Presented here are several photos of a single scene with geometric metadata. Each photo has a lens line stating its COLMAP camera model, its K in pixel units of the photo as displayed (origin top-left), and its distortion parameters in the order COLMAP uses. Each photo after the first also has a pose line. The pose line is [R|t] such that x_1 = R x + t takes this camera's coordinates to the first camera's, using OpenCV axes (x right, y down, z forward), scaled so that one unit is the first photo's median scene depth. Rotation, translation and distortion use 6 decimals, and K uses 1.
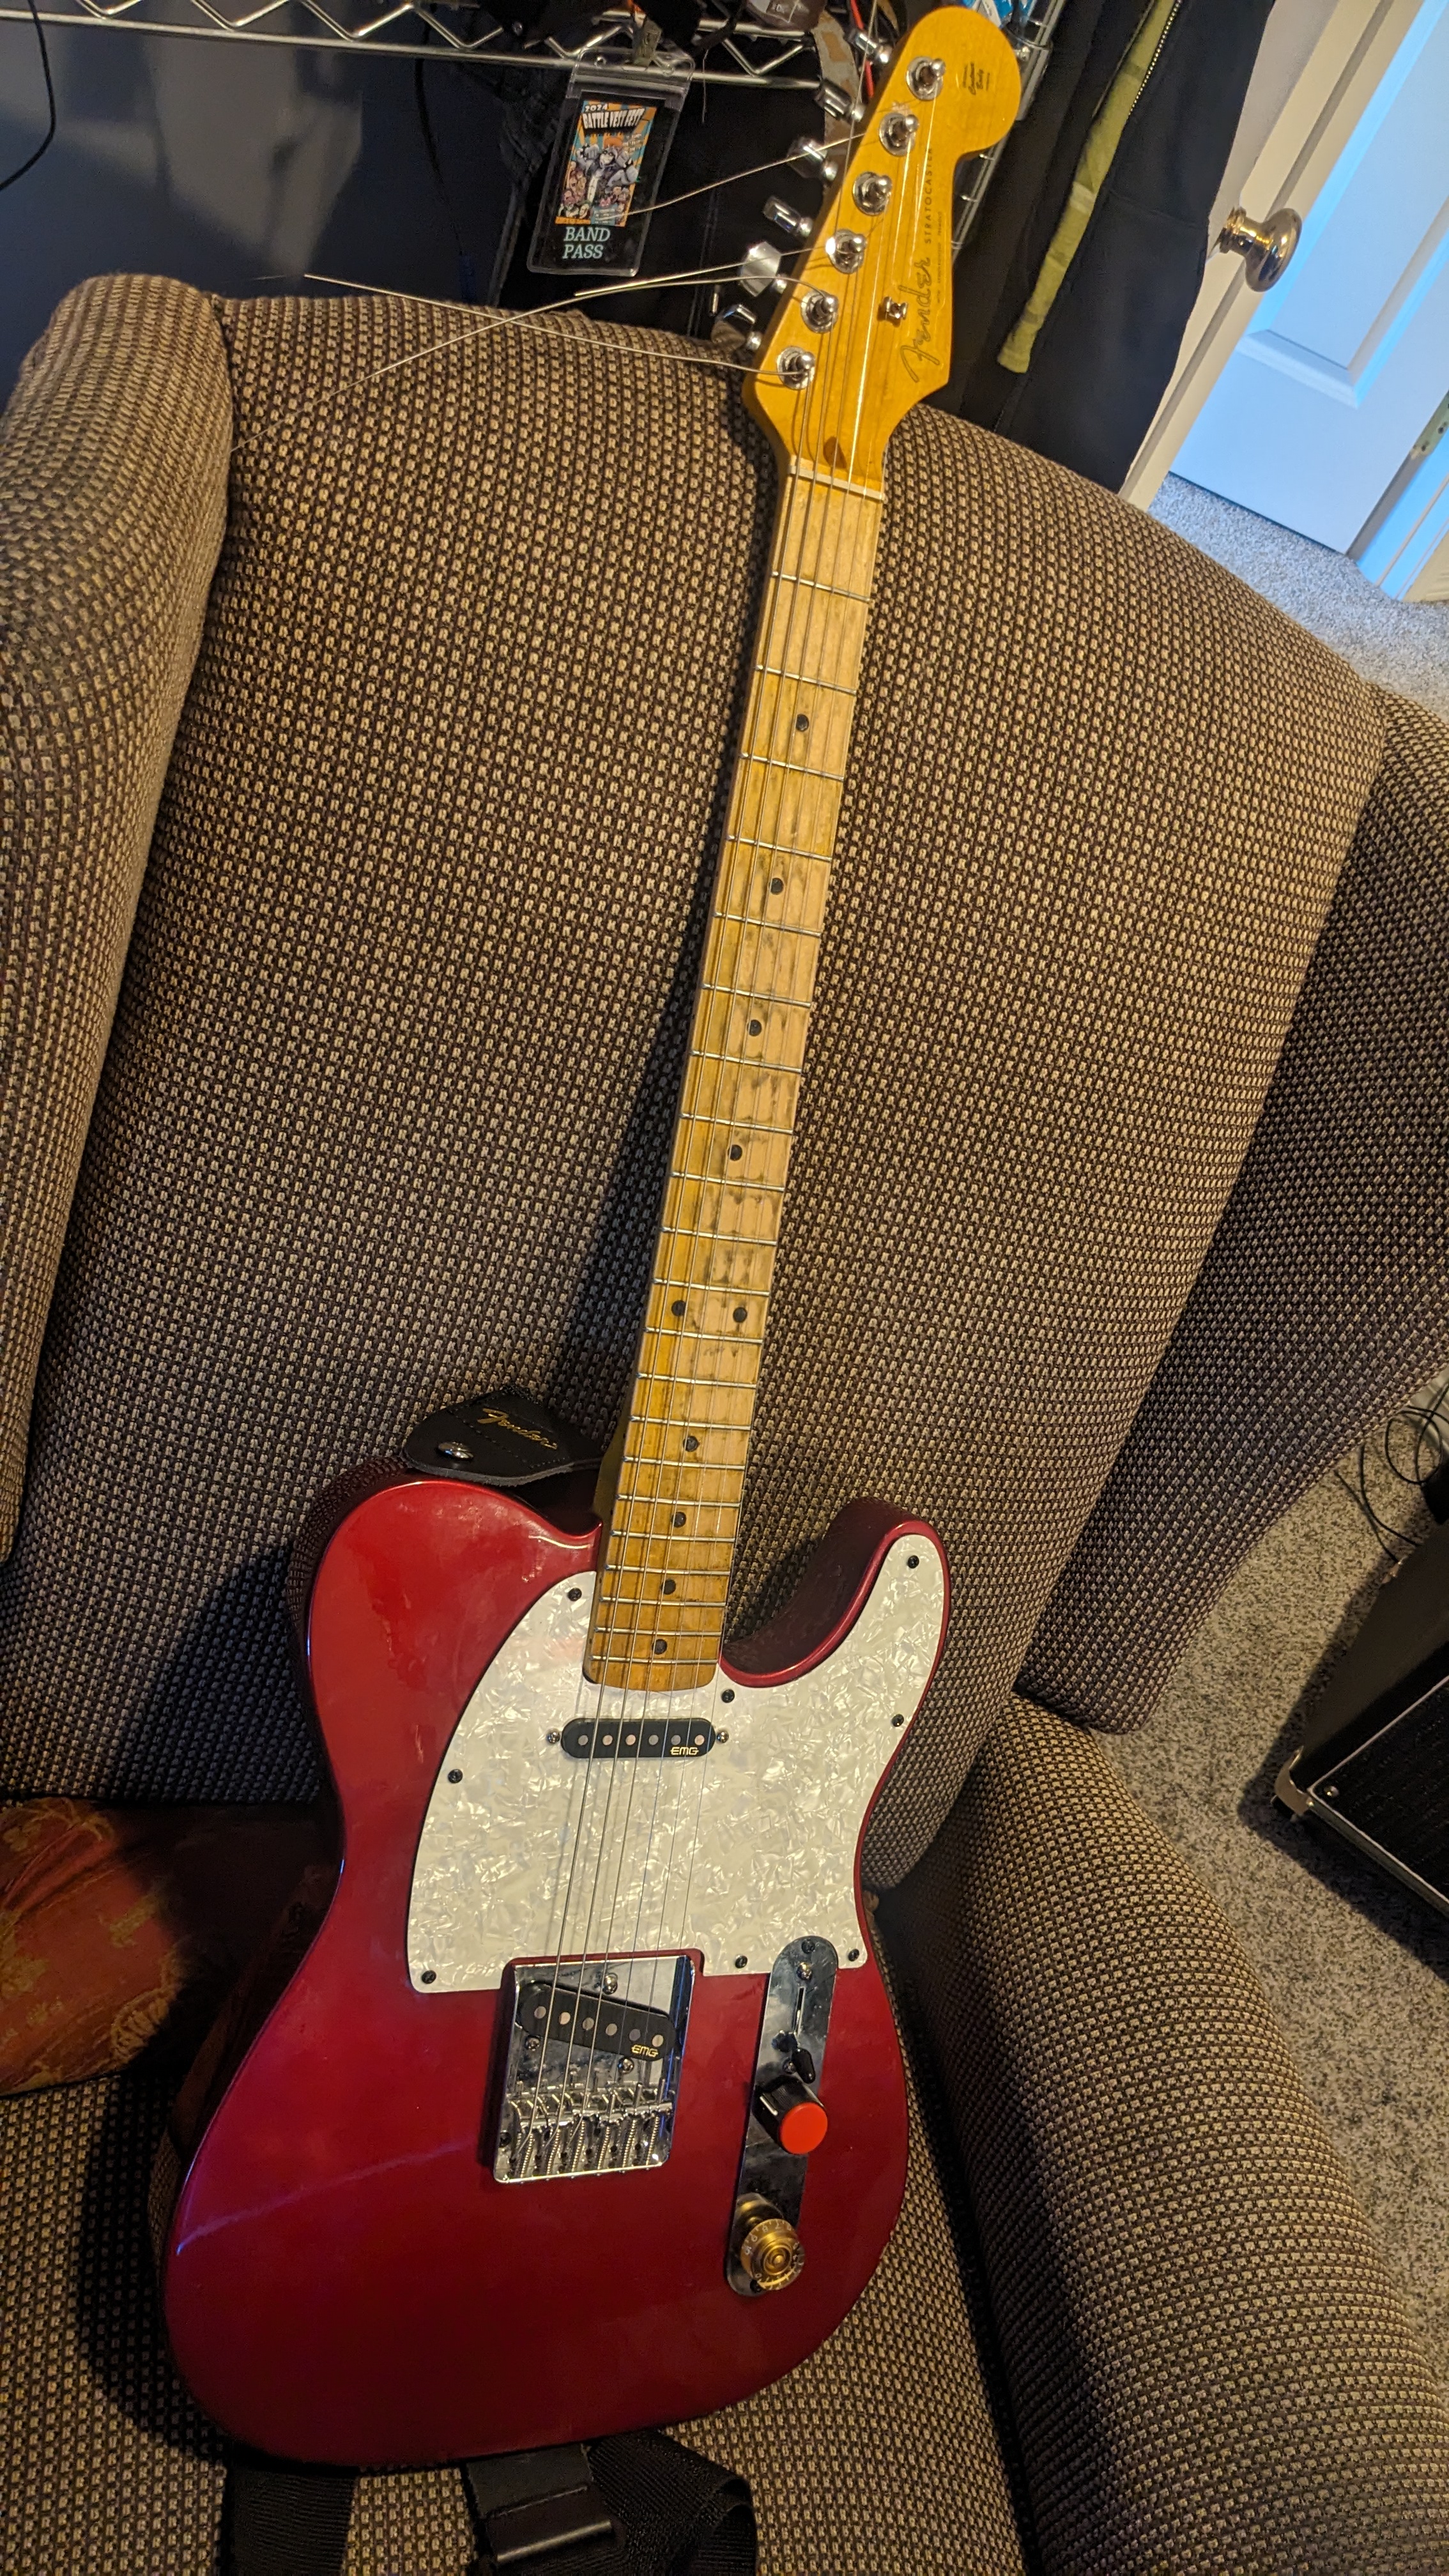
lens RADIAL K [[2025.1, 0, 732.7], [0, 2025.1, 1282.5], [0, 0, 1]] dist [0.031639, -0.057169]
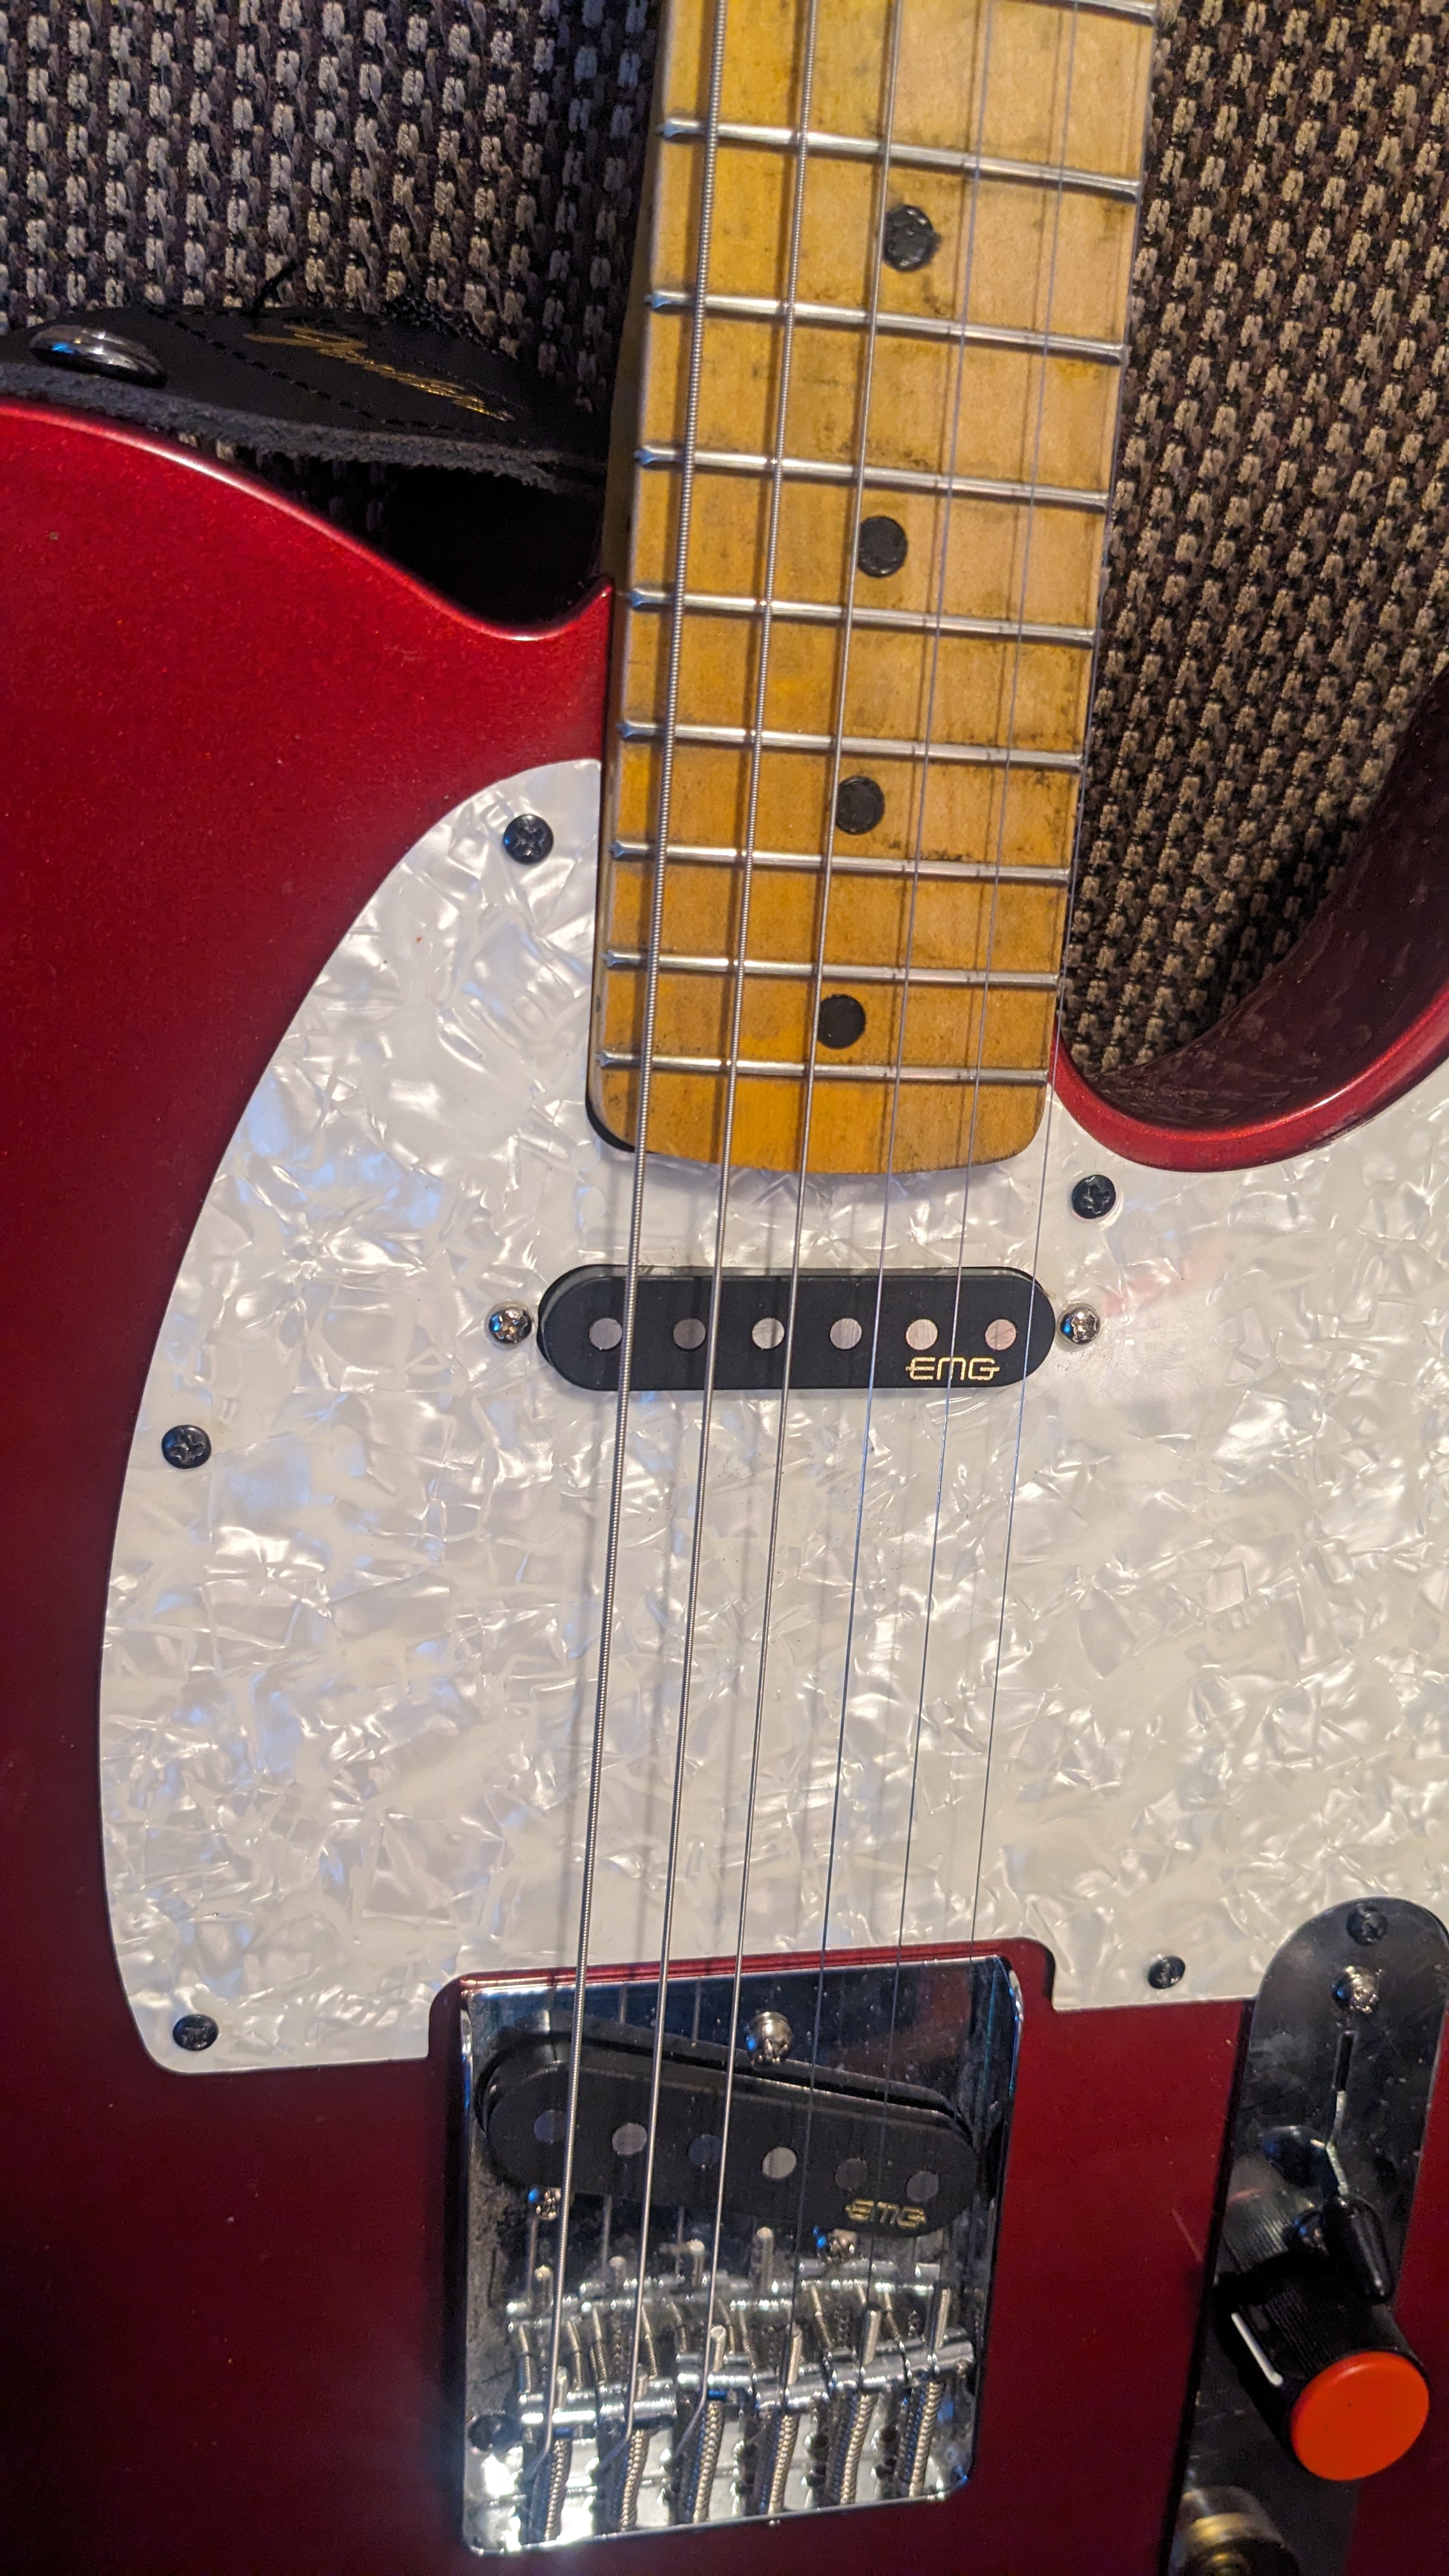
lens RADIAL K [[2025.1, 0, 715.3], [0, 2025.1, 1287.5], [0, 0, 1]] dist [0.031639, -0.057169]
pose [[0.969887, -0.020790, -0.242667, 0.016920], [0.058973, 0.986748, 0.151162, 0.171109], [0.236308, -0.160920, 0.958260, 0.701830]]
